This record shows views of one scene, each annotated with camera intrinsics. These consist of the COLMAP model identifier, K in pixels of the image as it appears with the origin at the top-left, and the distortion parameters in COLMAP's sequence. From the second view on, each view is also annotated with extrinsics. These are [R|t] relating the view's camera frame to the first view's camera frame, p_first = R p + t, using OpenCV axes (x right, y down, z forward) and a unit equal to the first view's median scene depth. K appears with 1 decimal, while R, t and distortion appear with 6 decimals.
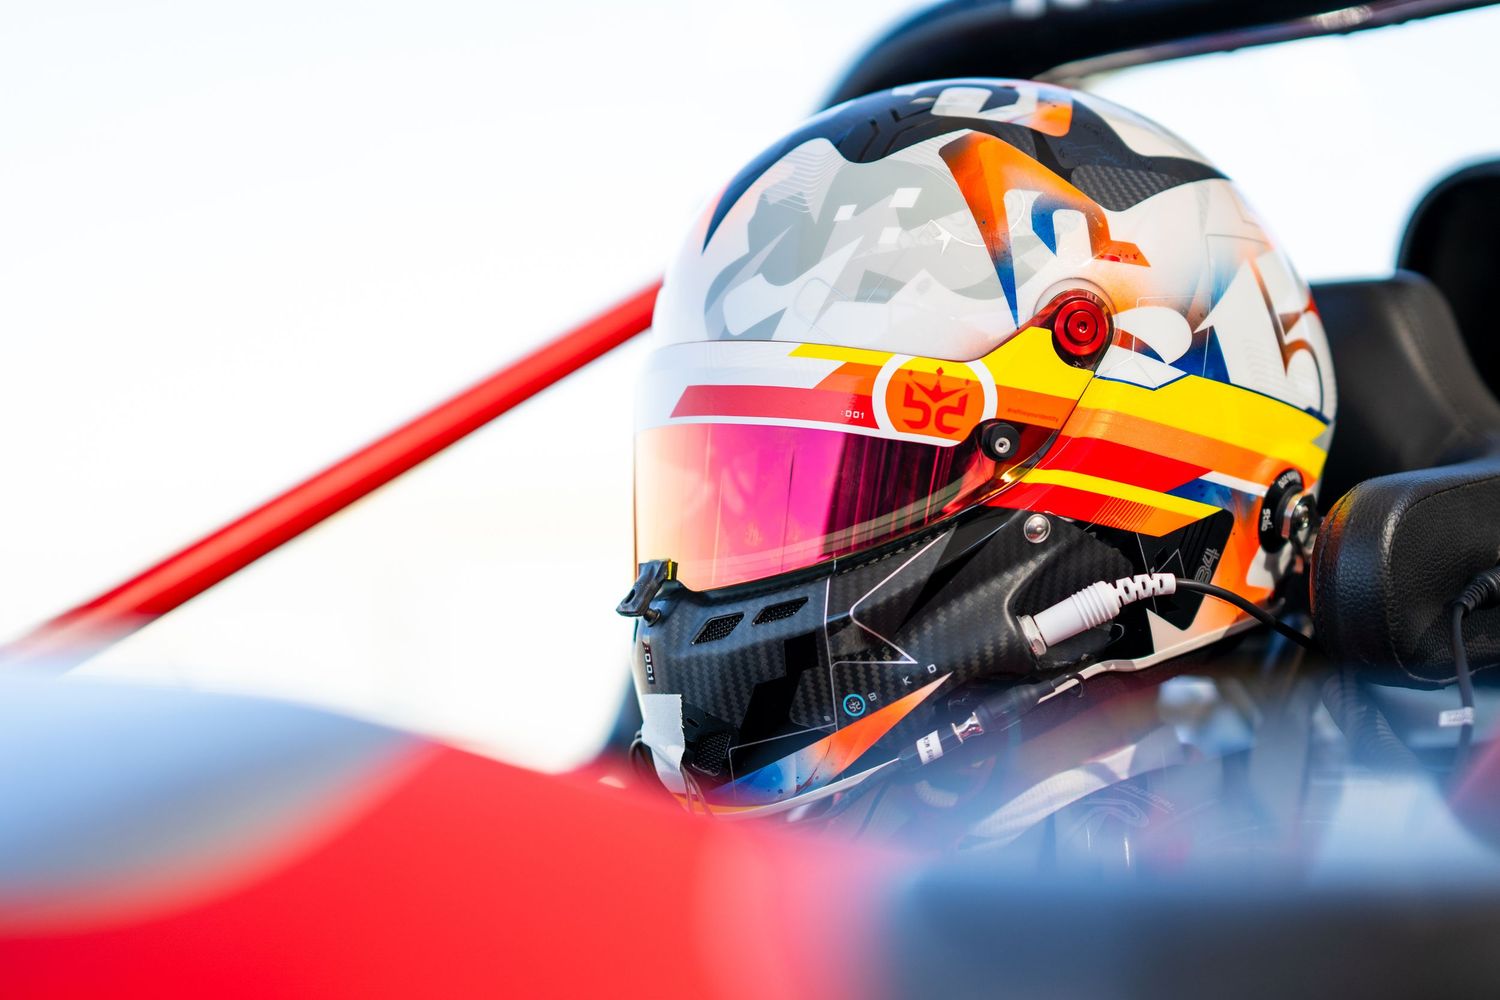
lens RADIAL K [[3471.1, 0, 754.1], [0, 3471.1, 535.8], [0, 0, 1]] dist [-0.055099, -0.412492]
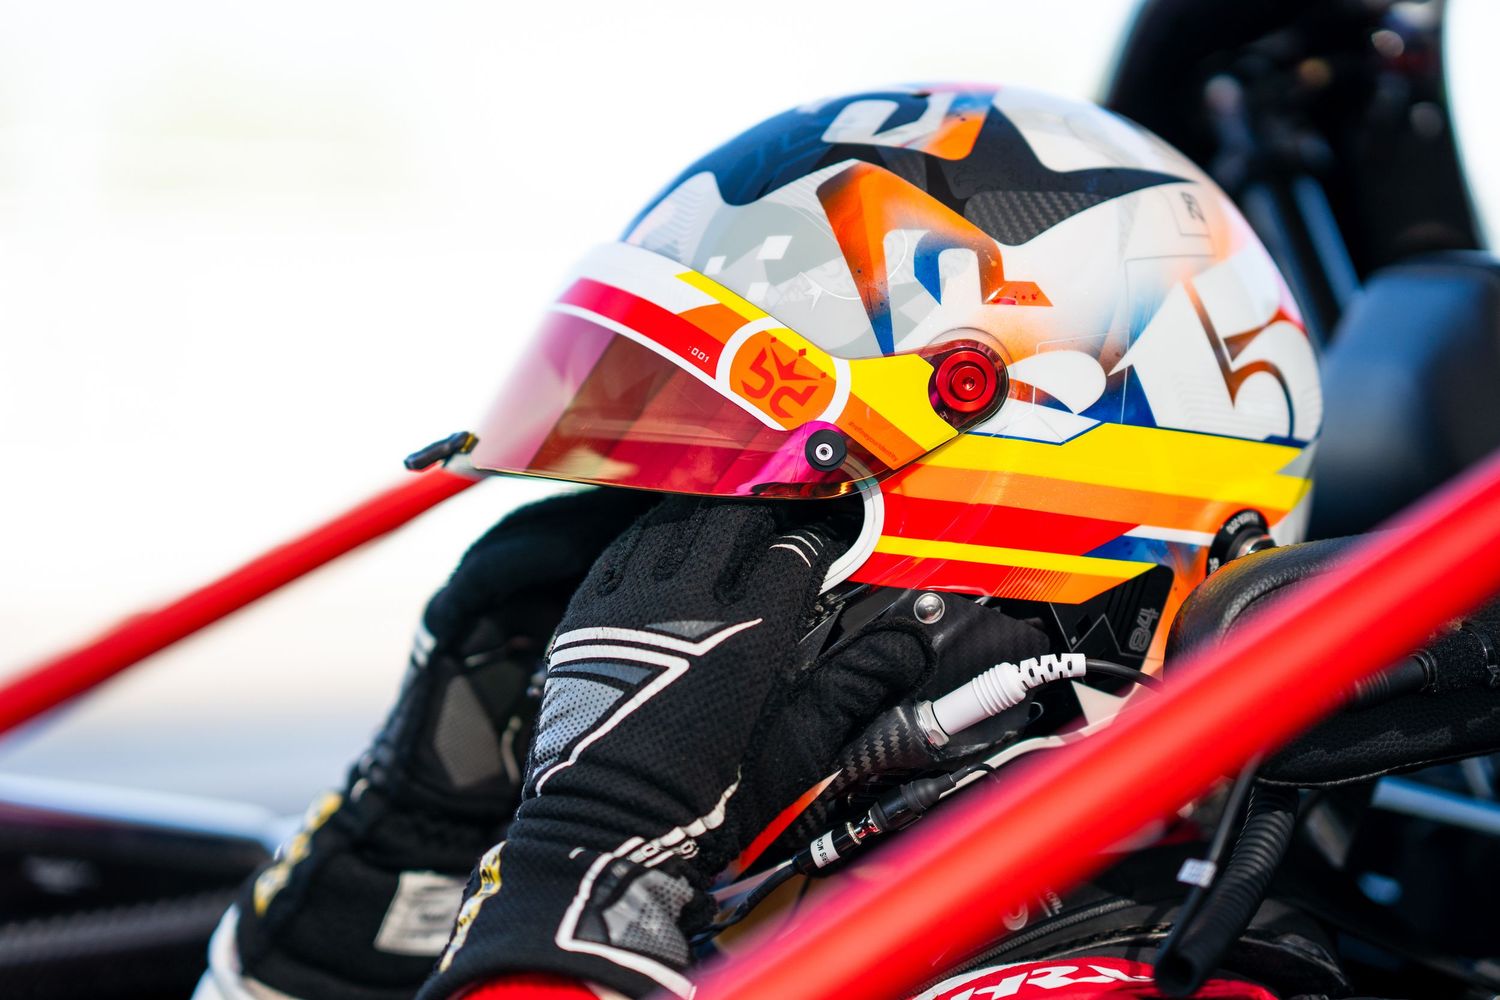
lens RADIAL K [[3471.1, 0, 754.1], [0, 3471.1, 535.8], [0, 0, 1]] dist [-0.055099, -0.412492]
pose [[0.982424, -0.040779, -0.182155, 0.200581], [0.057283, 0.994622, 0.086284, -0.100989], [0.177657, -0.095202, 0.979477, 0.100822]]
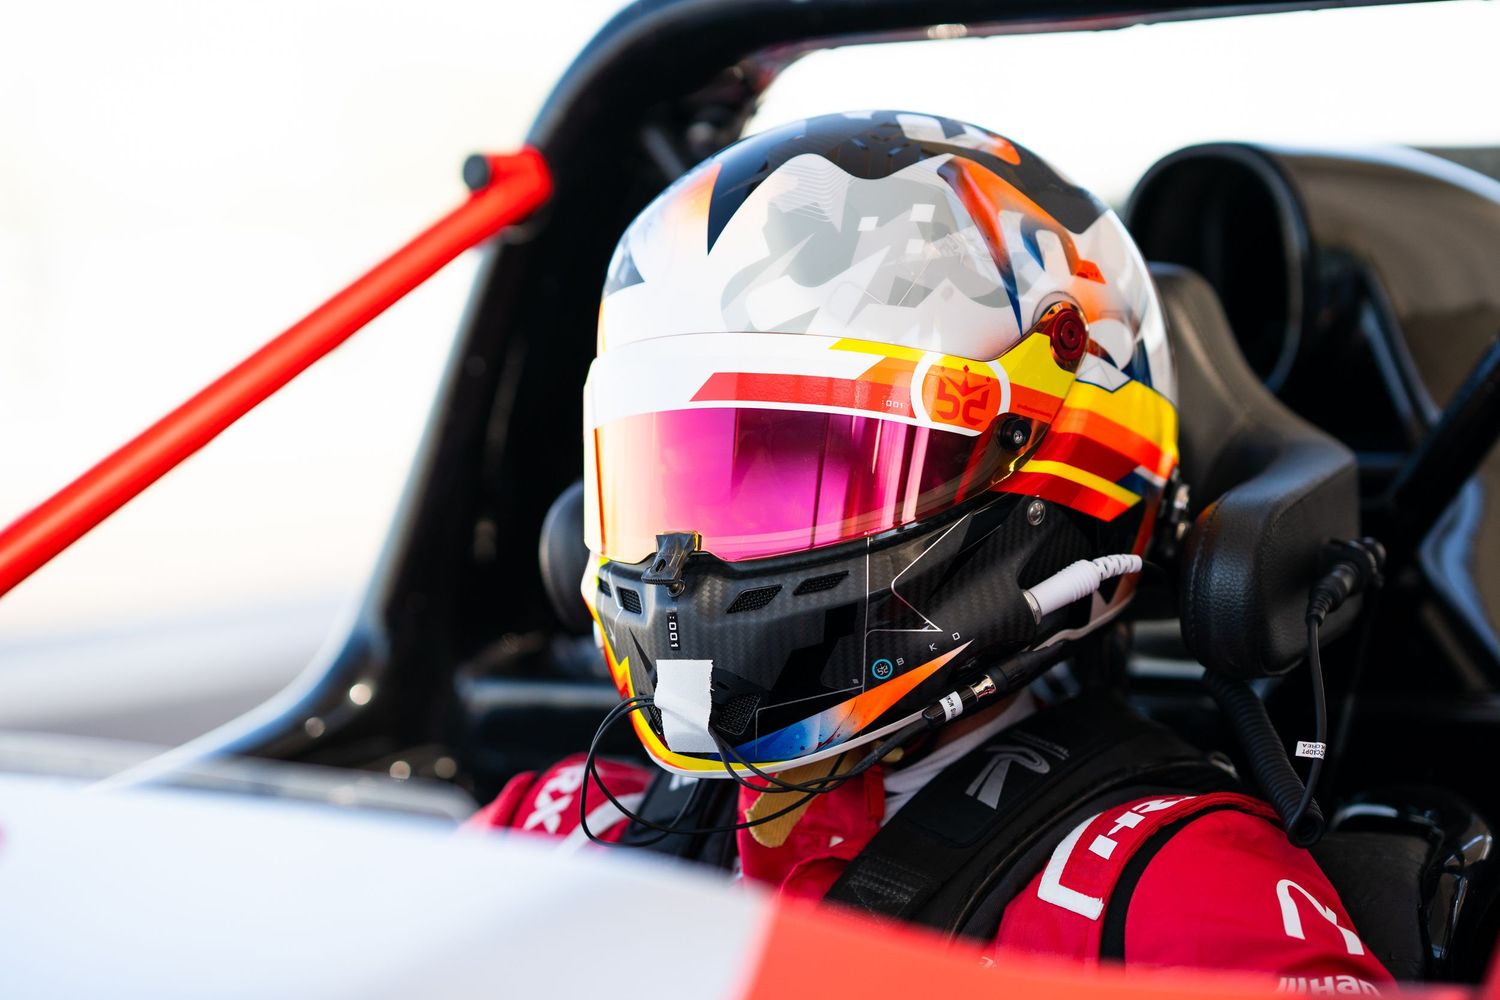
lens RADIAL K [[3471.1, 0, 754.1], [0, 3471.1, 535.8], [0, 0, 1]] dist [-0.055099, -0.412492]
pose [[0.916687, 0.014331, 0.399348, -0.447791], [-0.013842, 0.999896, -0.004109, 0.011328], [-0.399365, -0.001761, 0.916790, 0.001732]]
